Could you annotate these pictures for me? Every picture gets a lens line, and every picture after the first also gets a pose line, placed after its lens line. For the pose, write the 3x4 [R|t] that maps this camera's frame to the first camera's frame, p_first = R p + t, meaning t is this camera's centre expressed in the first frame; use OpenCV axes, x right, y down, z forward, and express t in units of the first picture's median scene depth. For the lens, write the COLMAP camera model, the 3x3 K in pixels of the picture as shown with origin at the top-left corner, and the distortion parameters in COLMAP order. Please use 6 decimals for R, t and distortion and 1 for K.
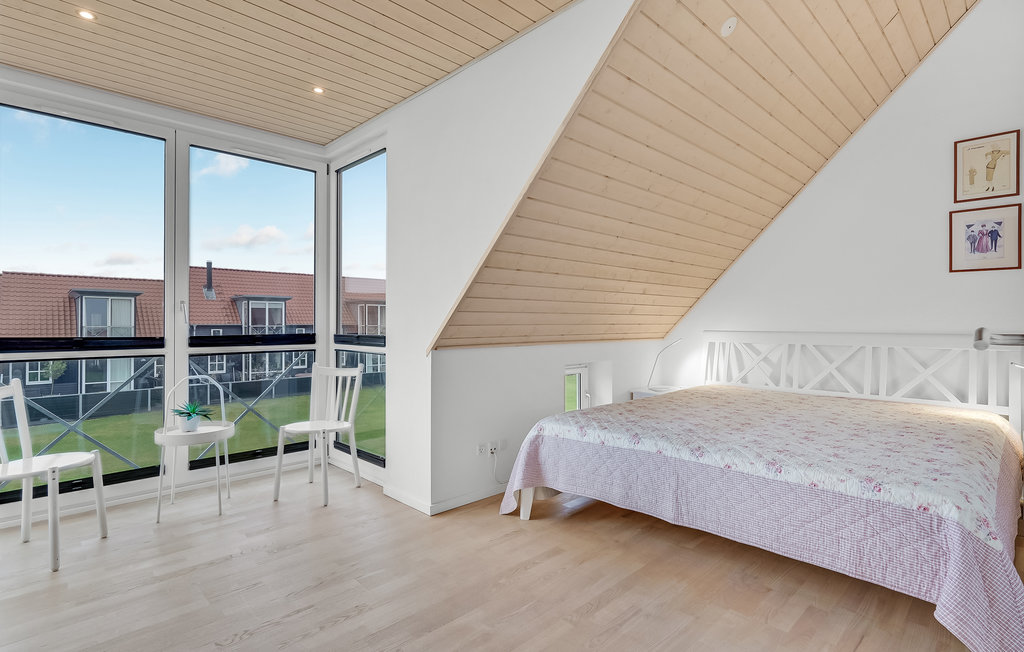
lens RADIAL K [[488.8, 0, 512.0], [0, 488.8, 326.0], [0, 0, 1]] dist [0.000182, 0.000564]
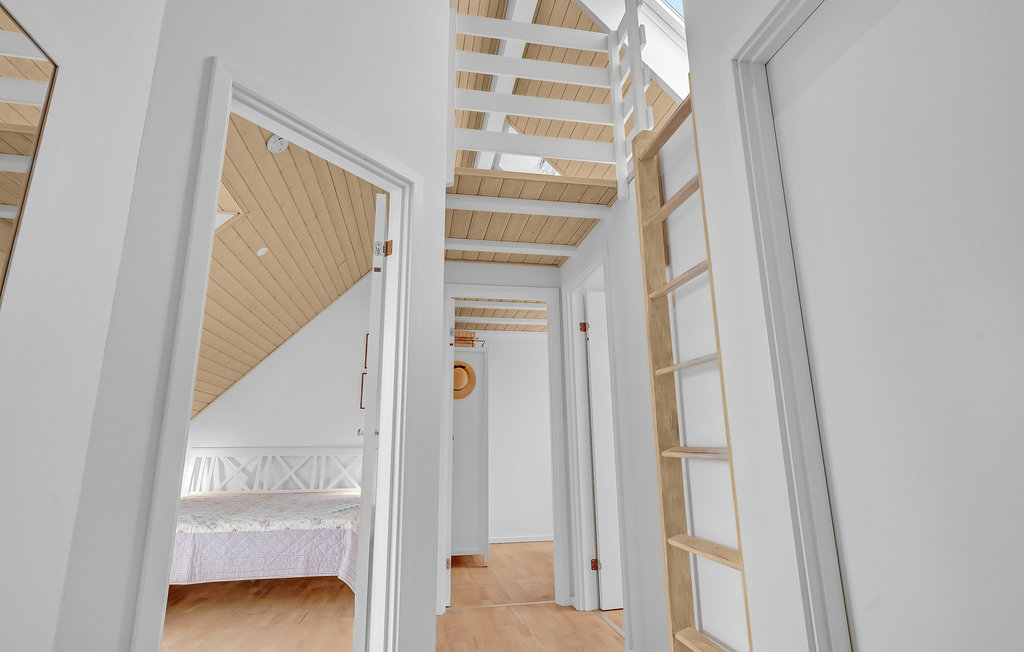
lens RADIAL K [[506.7, 0, 512.0], [0, 506.7, 326.0], [0, 0, 1]] dist [0.003770, 0.000233]
pose [[0.537576, 0.195533, 0.820231, -0.306636], [0.011702, 0.970918, -0.239125, 0.034787], [-0.843134, 0.138146, 0.519655, -0.379483]]
